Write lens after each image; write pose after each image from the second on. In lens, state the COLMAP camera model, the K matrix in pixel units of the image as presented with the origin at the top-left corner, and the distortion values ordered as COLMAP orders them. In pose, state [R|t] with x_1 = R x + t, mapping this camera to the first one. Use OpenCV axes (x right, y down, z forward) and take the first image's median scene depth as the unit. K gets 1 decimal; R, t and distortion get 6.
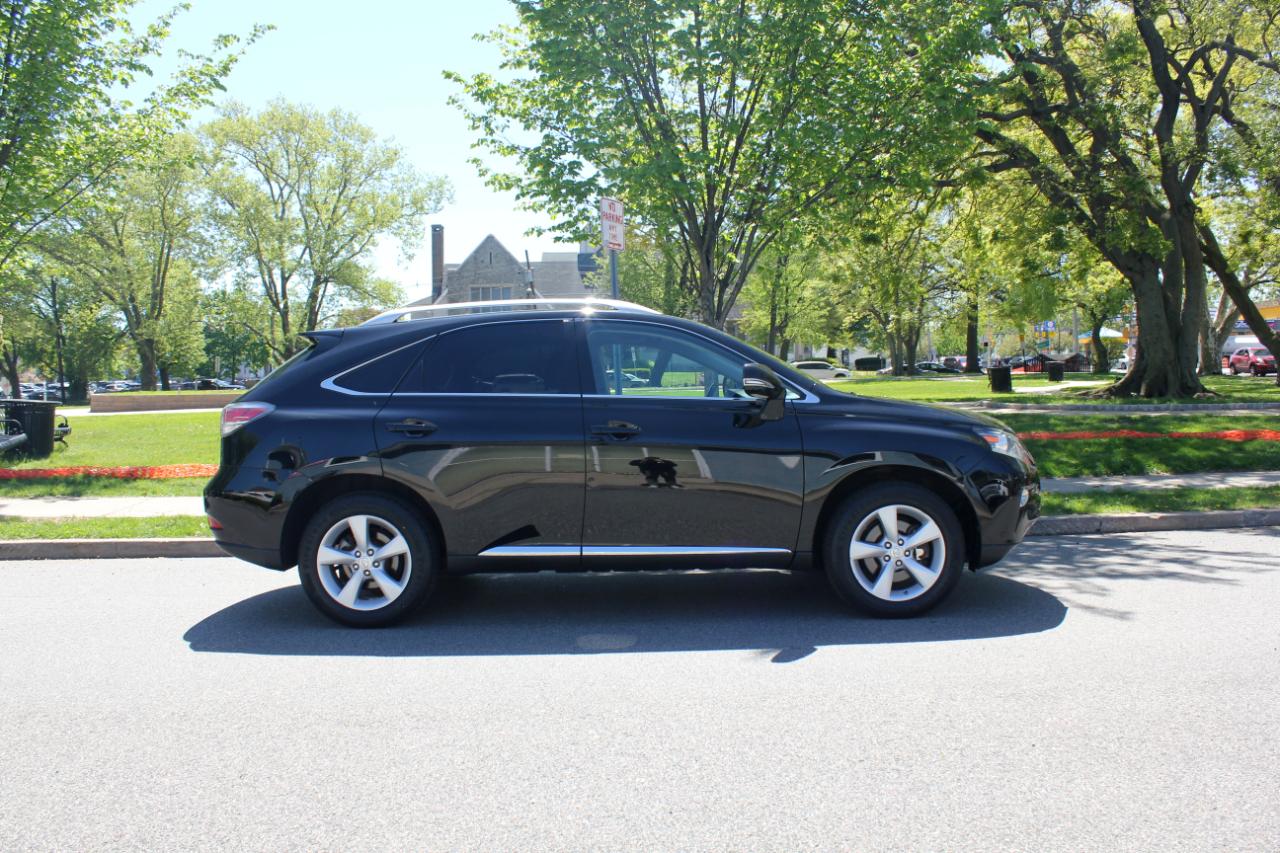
lens RADIAL K [[1080.2, 0, 654.5], [0, 1080.2, 430.0], [0, 0, 1]] dist [-0.165006, 0.149351]
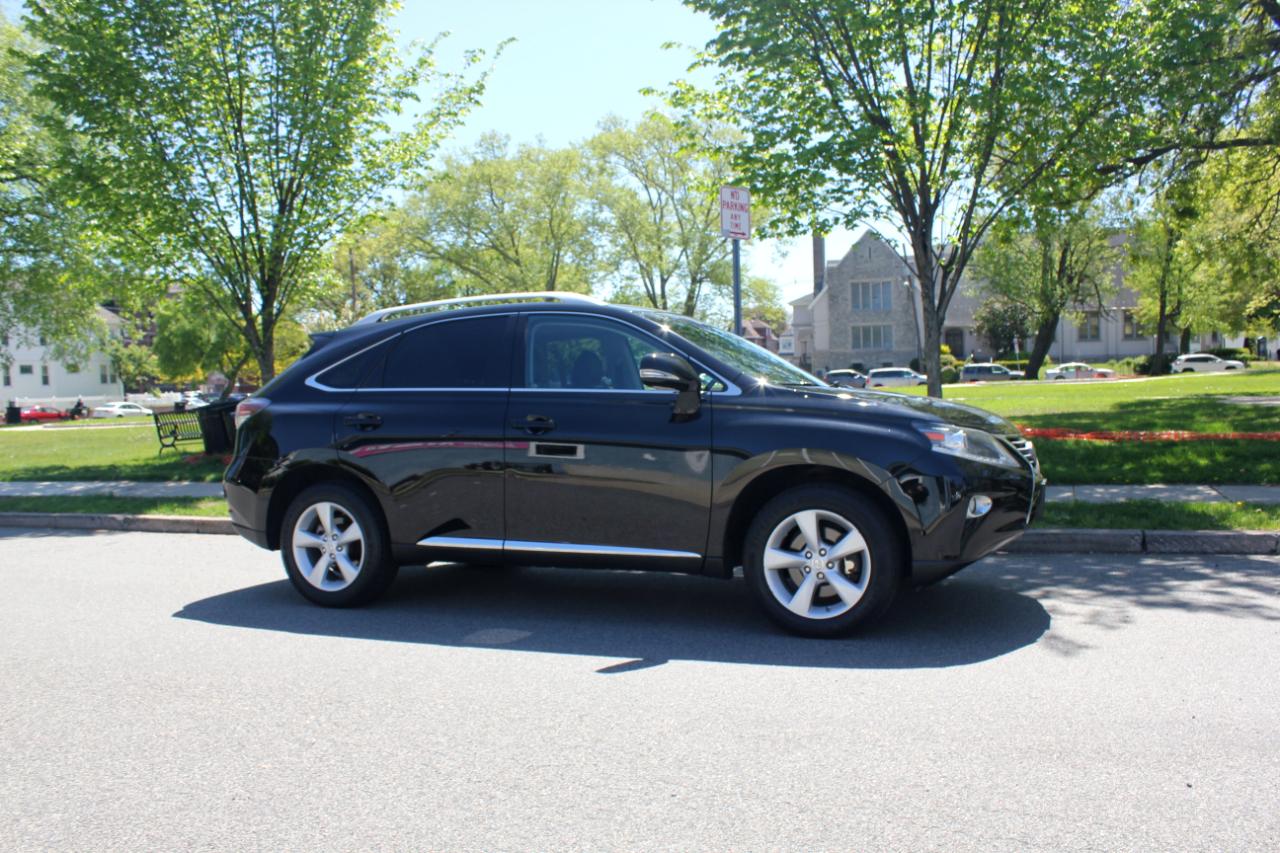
lens RADIAL K [[1080.2, 0, 654.5], [0, 1080.2, 430.0], [0, 0, 1]] dist [-0.165006, 0.149351]
pose [[0.928067, 0.005546, -0.372372, 0.148063], [-0.004292, 0.999982, 0.004196, 0.000277], [0.372389, -0.002295, 0.928074, 0.043373]]
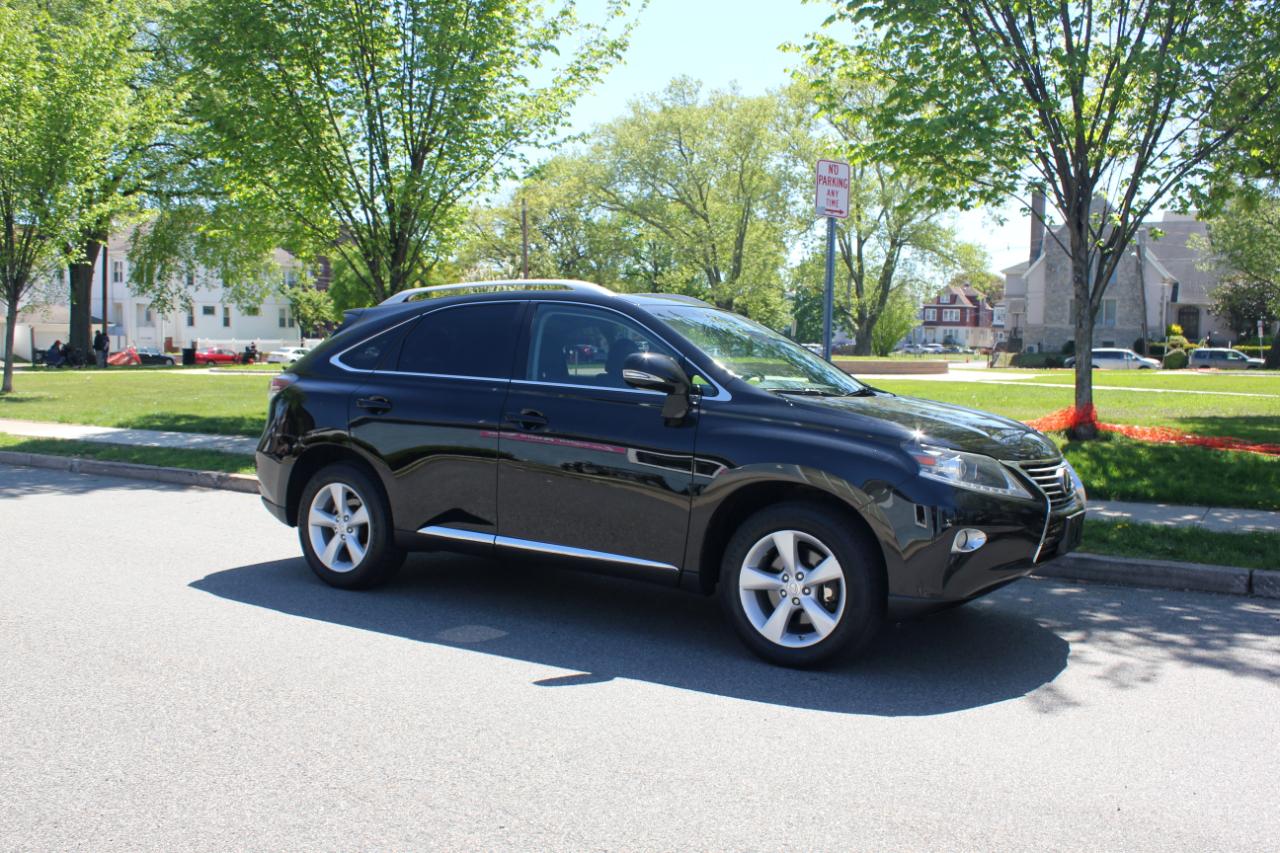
lens RADIAL K [[1155.4, 0, 651.6], [0, 1155.4, 425.0], [0, 0, 1]] dist [-0.156482, 0.157632]
pose [[0.845197, 0.064693, -0.530526, 0.204224], [-0.054269, 0.997905, 0.035228, -0.012291], [0.531693, -0.000983, 0.846936, 0.066495]]
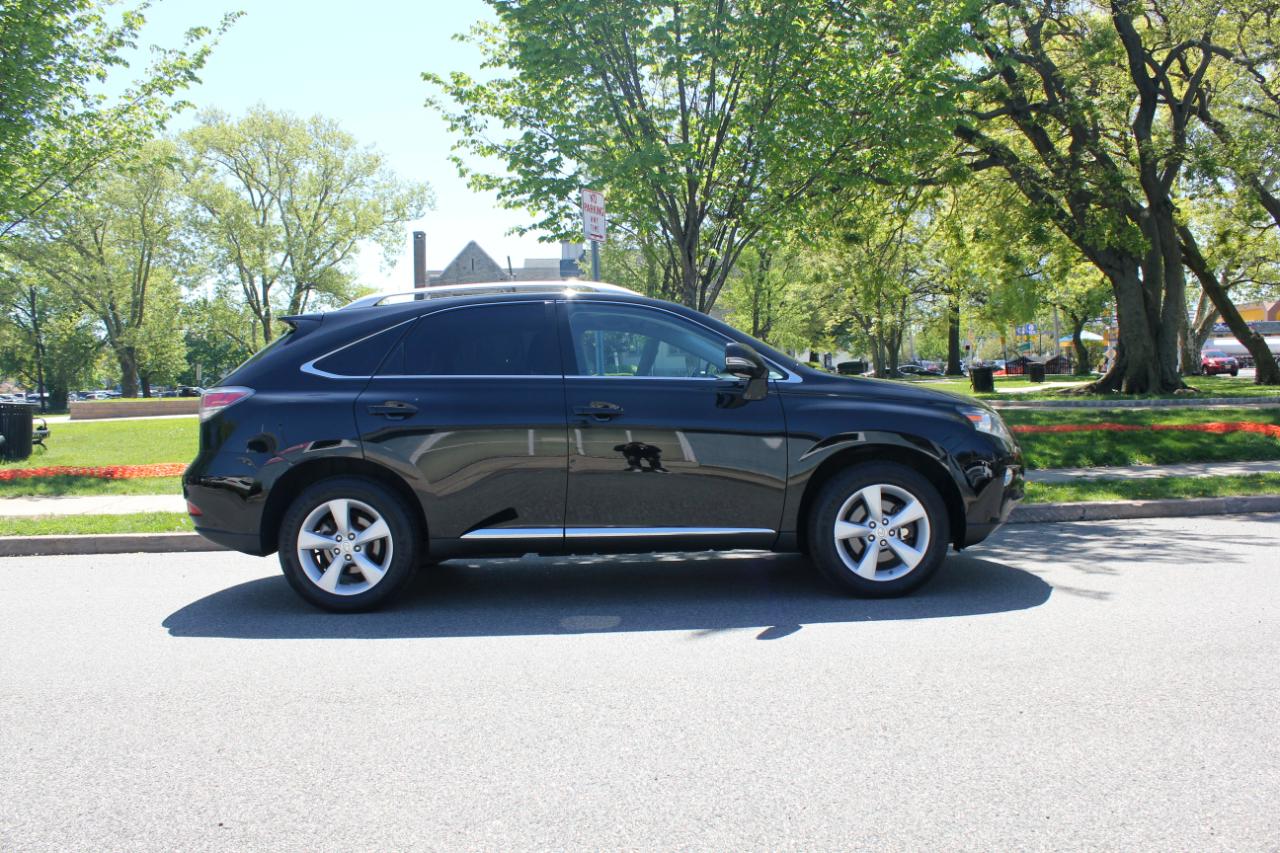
lens RADIAL K [[1080.2, 0, 654.5], [0, 1080.2, 430.0], [0, 0, 1]] dist [-0.165006, 0.149351]
pose [[0.999854, -0.007525, 0.015320, 0.000264], [0.007629, 0.999948, -0.006771, 0.008435], [-0.015268, 0.006887, 0.999860, 0.001747]]
